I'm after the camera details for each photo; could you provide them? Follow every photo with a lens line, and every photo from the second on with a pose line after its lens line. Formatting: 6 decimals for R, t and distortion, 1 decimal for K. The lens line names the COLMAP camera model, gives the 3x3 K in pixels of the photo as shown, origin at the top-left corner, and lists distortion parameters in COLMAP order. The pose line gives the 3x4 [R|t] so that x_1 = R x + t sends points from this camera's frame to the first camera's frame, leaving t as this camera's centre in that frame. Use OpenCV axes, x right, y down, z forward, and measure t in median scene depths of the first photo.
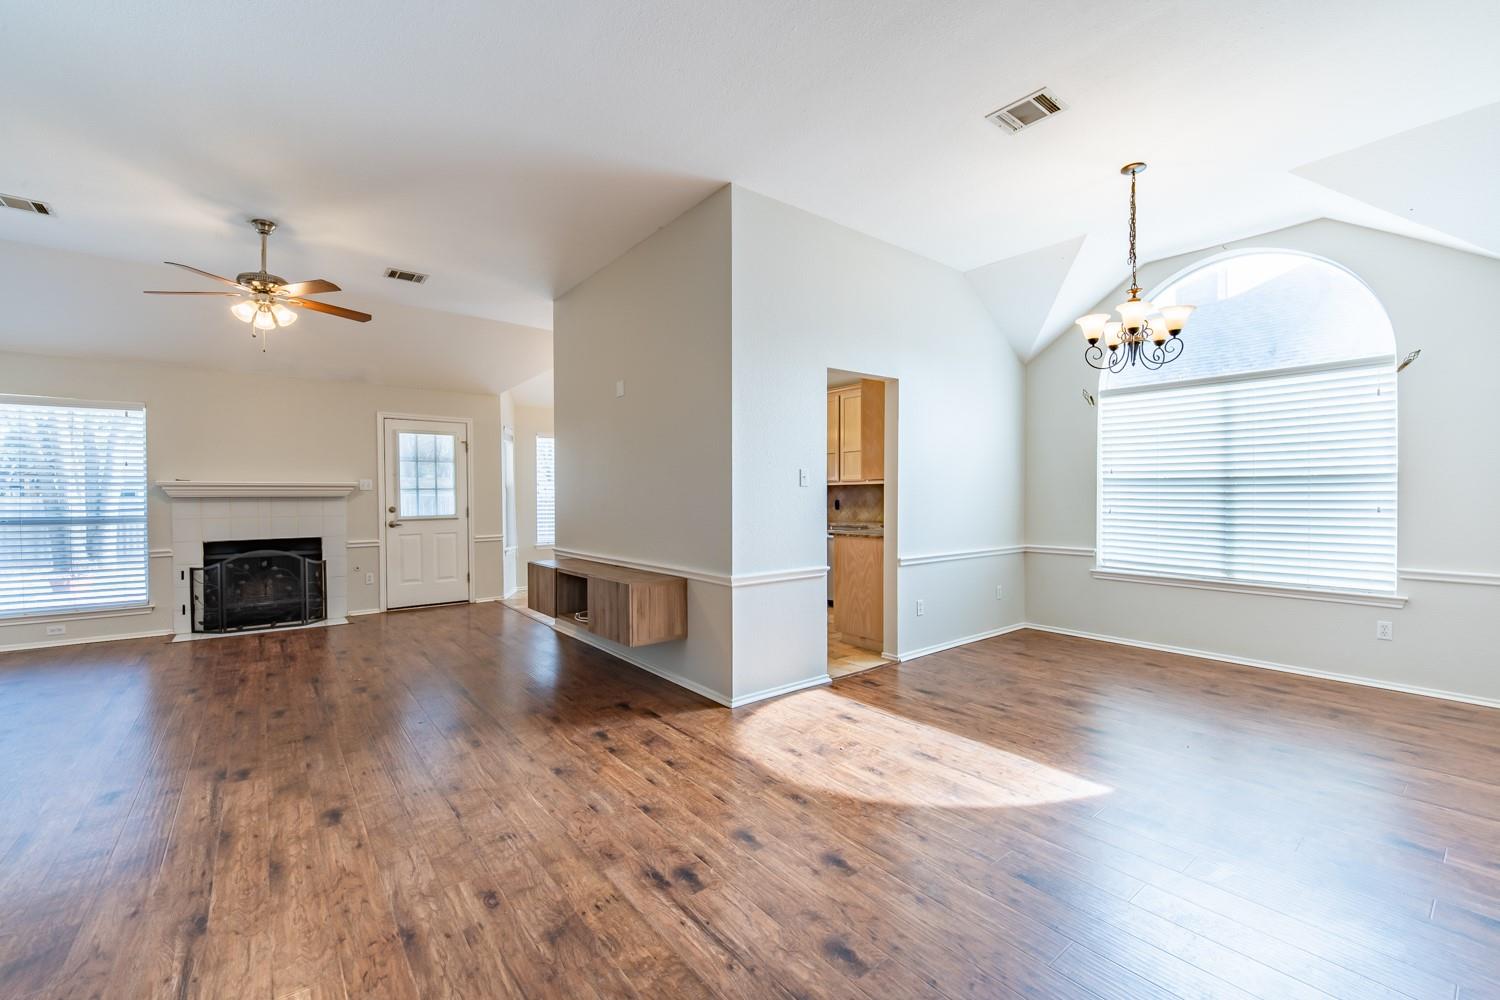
lens RADIAL K [[623.3, 0, 747.5], [0, 623.3, 493.3], [0, 0, 1]] dist [0.002761, -0.017311]
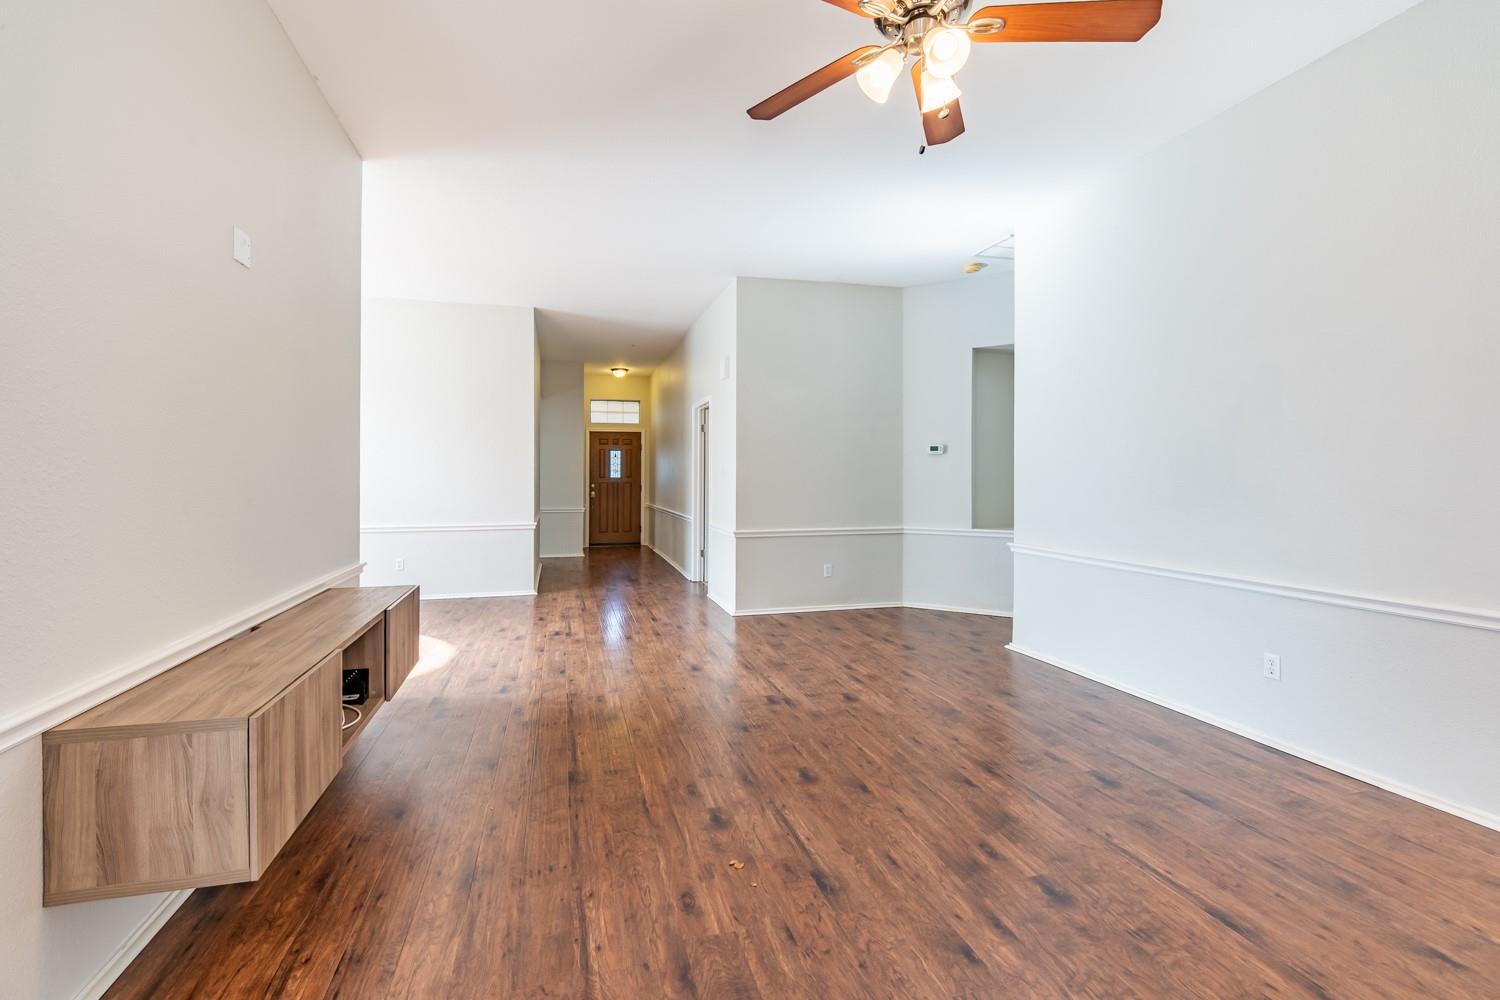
lens RADIAL K [[640.7, 0, 721.7], [0, 640.7, 477.1], [0, 0, 1]] dist [0.000143, -0.000223]
pose [[-0.915587, 0.011733, 0.401949, -0.924784], [0.010979, 0.999931, -0.004180, 0.006232], [-0.401971, 0.000586, -0.915652, 1.645759]]
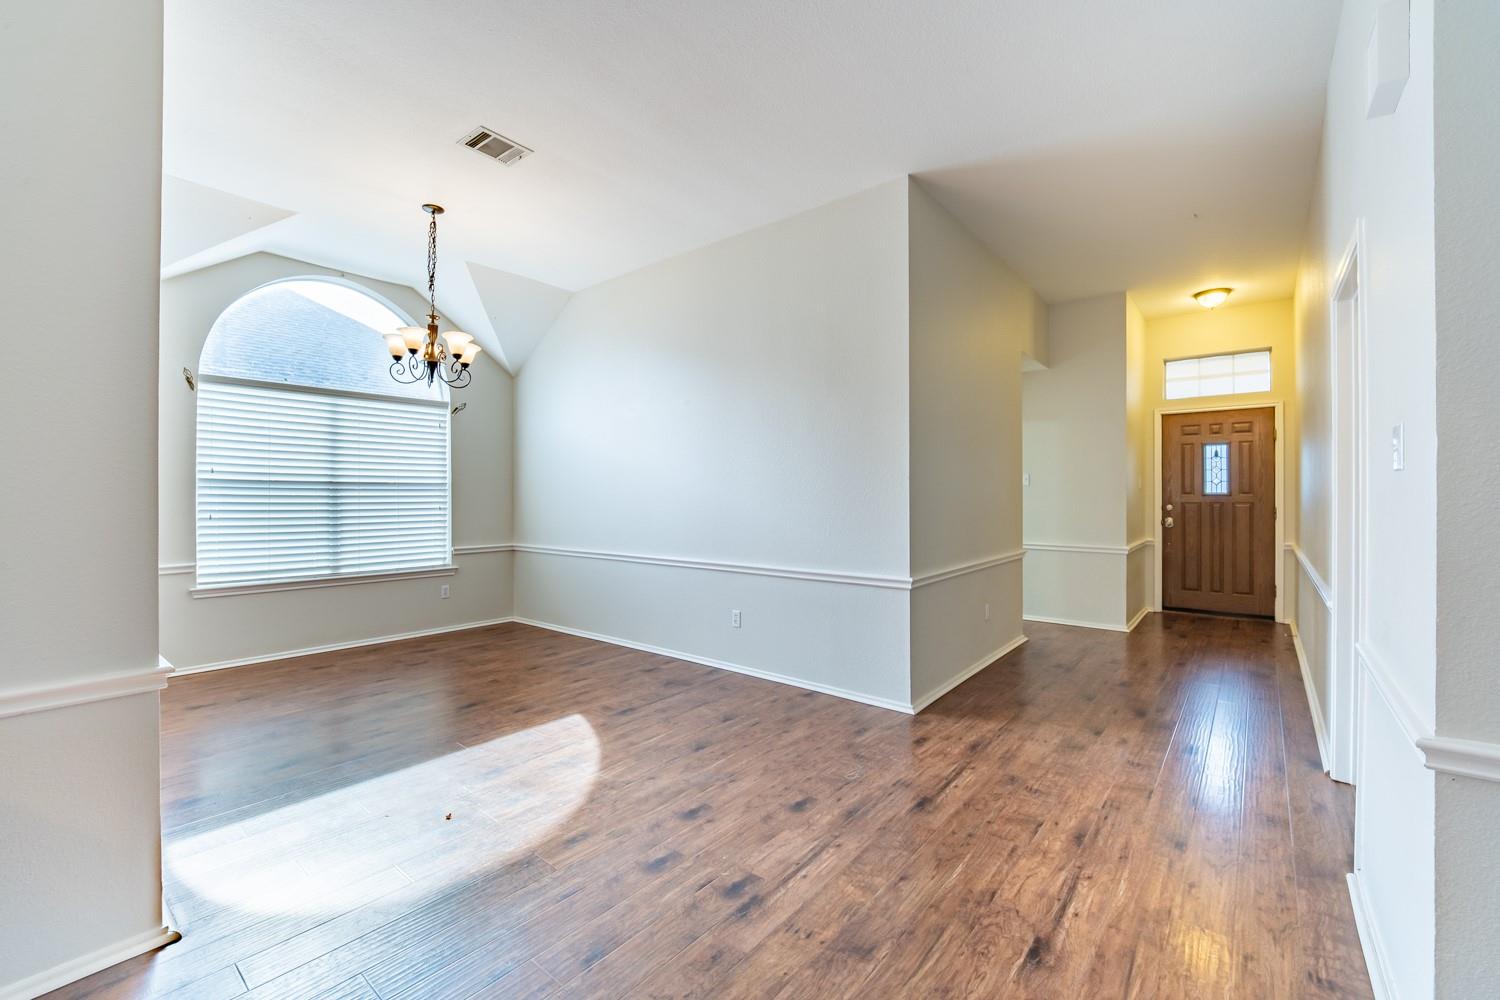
lens RADIAL K [[623.3, 0, 747.5], [0, 623.3, 493.3], [0, 0, 1]] dist [0.002761, -0.017311]
pose [[-0.222833, 0.008096, 0.974823, -0.565313], [-0.000488, 0.999964, -0.008416, 0.003623], [-0.974857, -0.002351, -0.222821, 0.645876]]
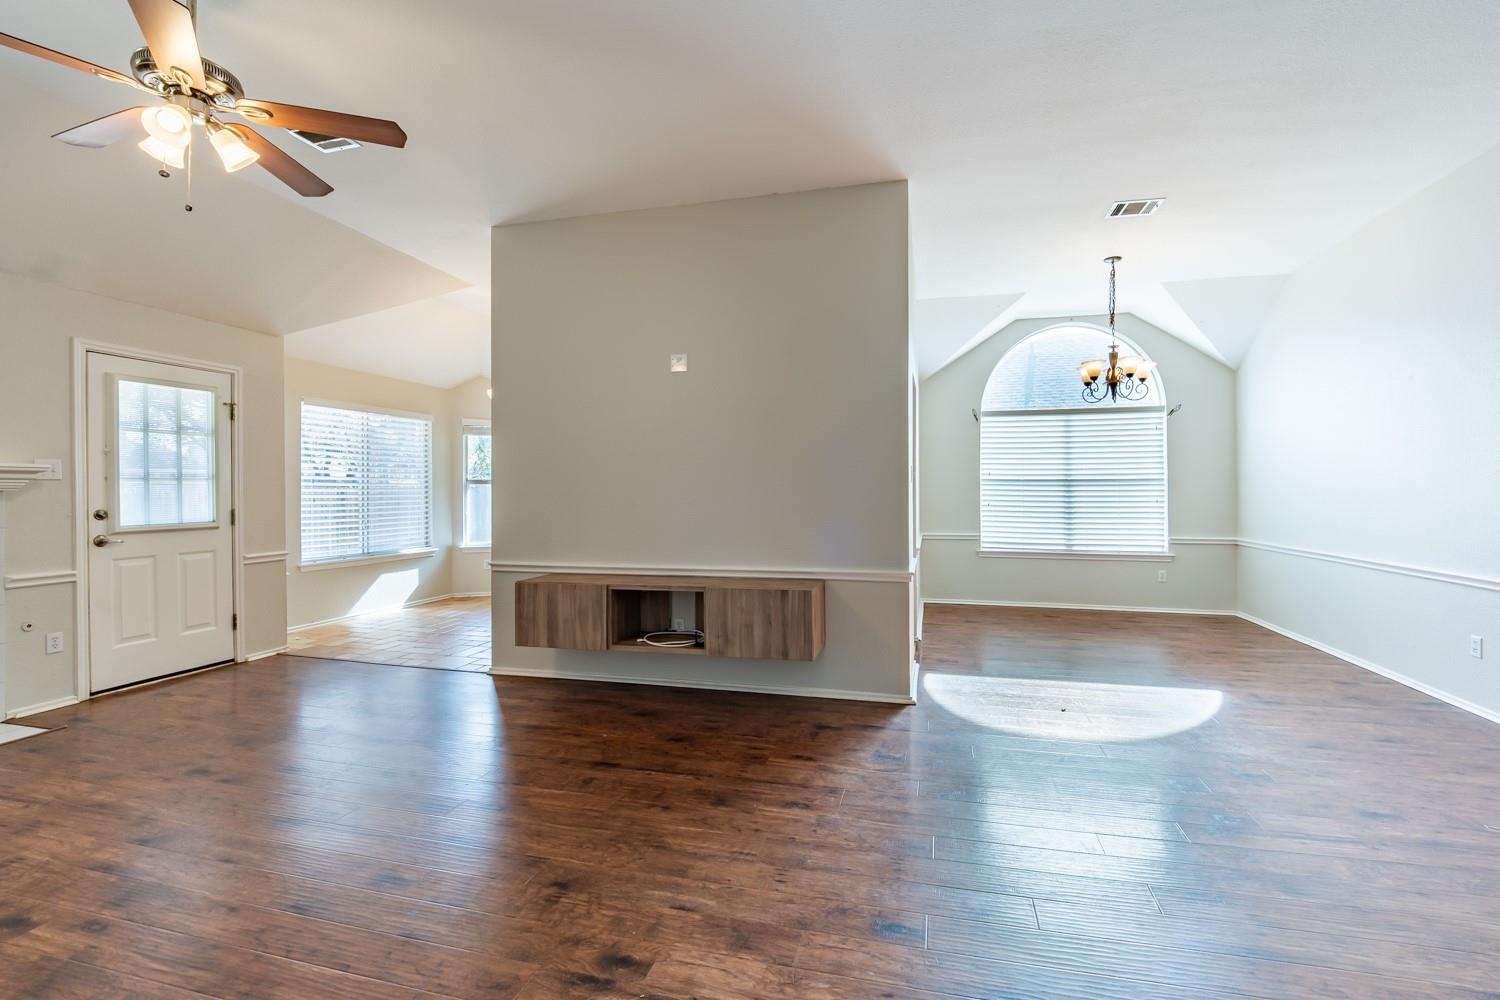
lens RADIAL K [[638.6, 0, 782.0], [0, 638.6, 486.3], [0, 0, 1]] dist [-0.013413, -0.000133]
pose [[0.782782, 0.008139, 0.622242, -0.796930], [-0.004192, 0.999961, -0.007807, 0.004617], [-0.622281, 0.003503, 0.782786, 0.319701]]
